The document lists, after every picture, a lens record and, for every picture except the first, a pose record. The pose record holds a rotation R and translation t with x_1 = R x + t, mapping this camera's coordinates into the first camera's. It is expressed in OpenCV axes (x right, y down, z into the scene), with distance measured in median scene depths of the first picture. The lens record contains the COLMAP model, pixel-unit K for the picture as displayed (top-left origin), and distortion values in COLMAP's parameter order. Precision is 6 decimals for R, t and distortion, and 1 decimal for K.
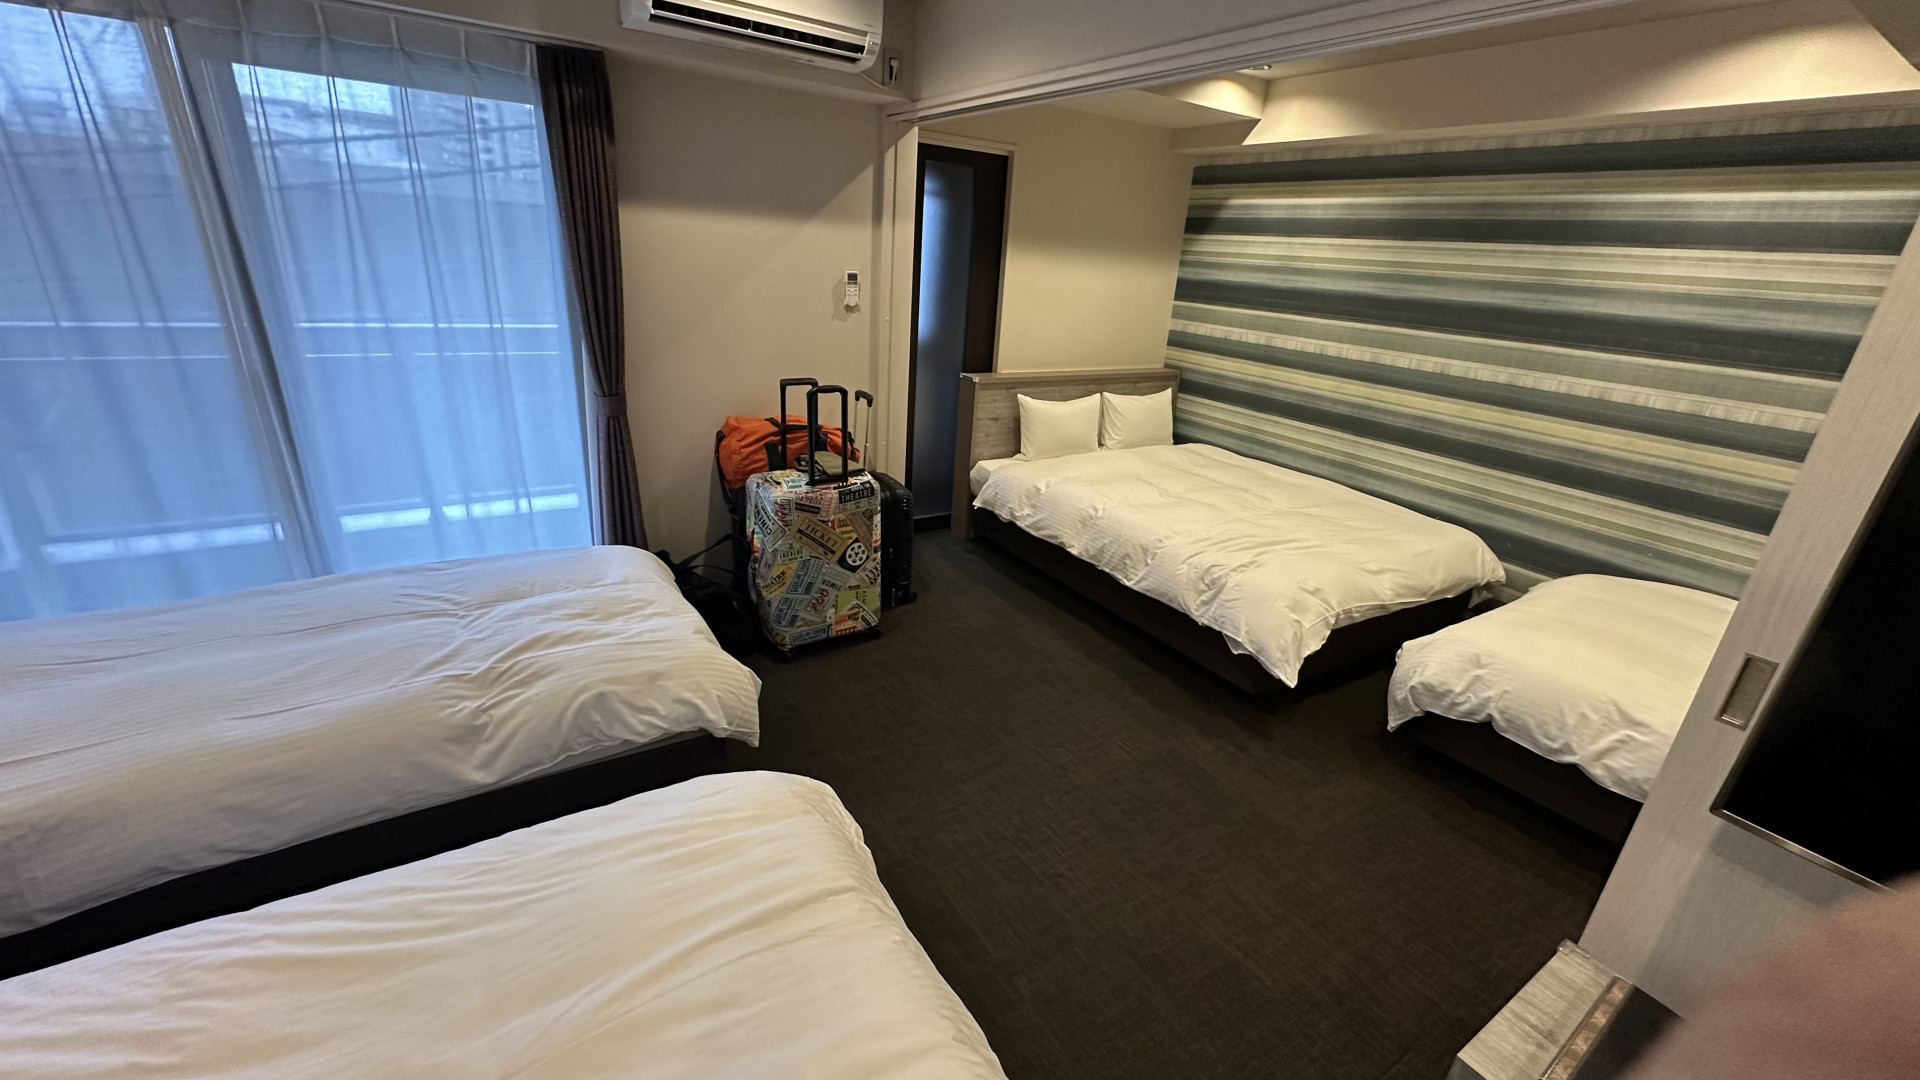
lens RADIAL K [[766.2, 0, 964.6], [0, 766.2, 536.7], [0, 0, 1]] dist [-0.004077, -0.000656]
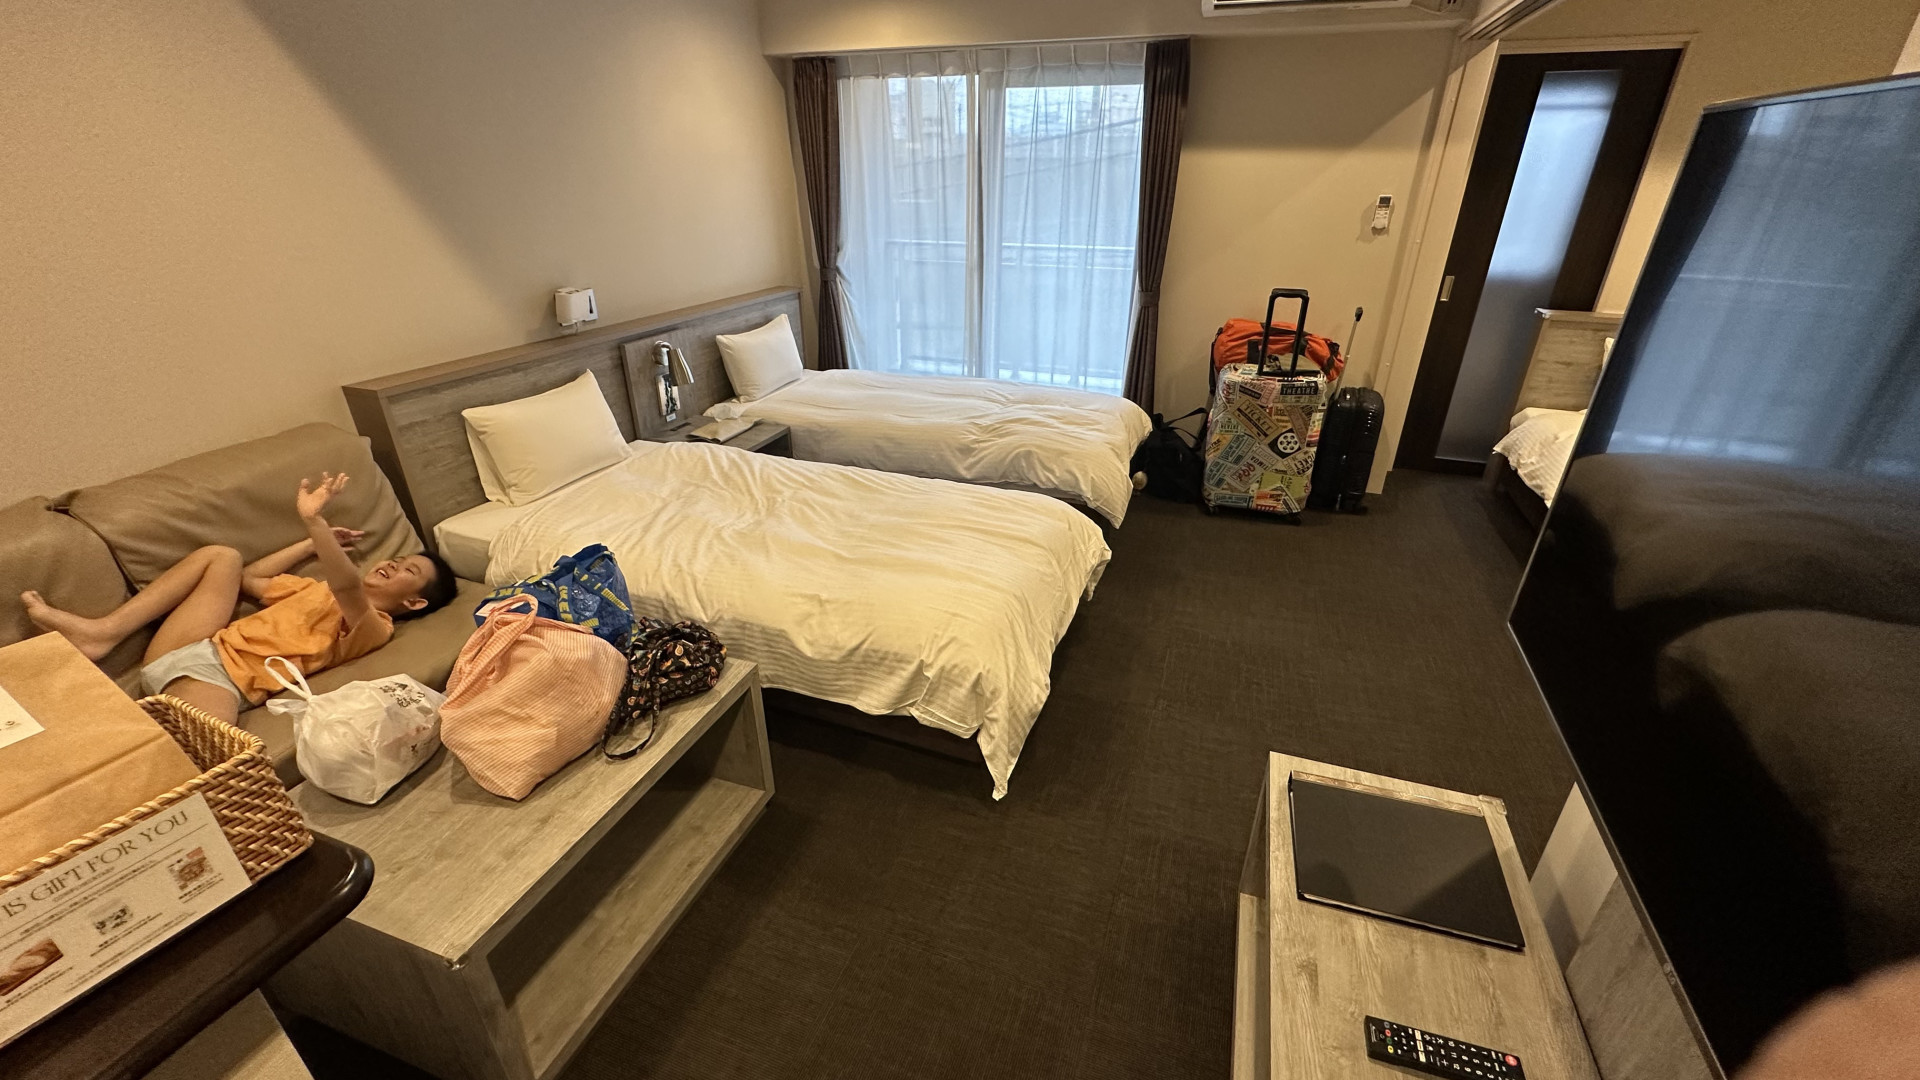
lens RADIAL K [[766.2, 0, 958.6], [0, 766.2, 539.5], [0, 0, 1]] dist [-0.004077, -0.000656]
pose [[0.599993, 0.286774, -0.746840, 0.473391], [-0.245947, 0.954453, 0.168906, 0.090637], [0.761261, 0.082340, 0.643196, -0.122267]]
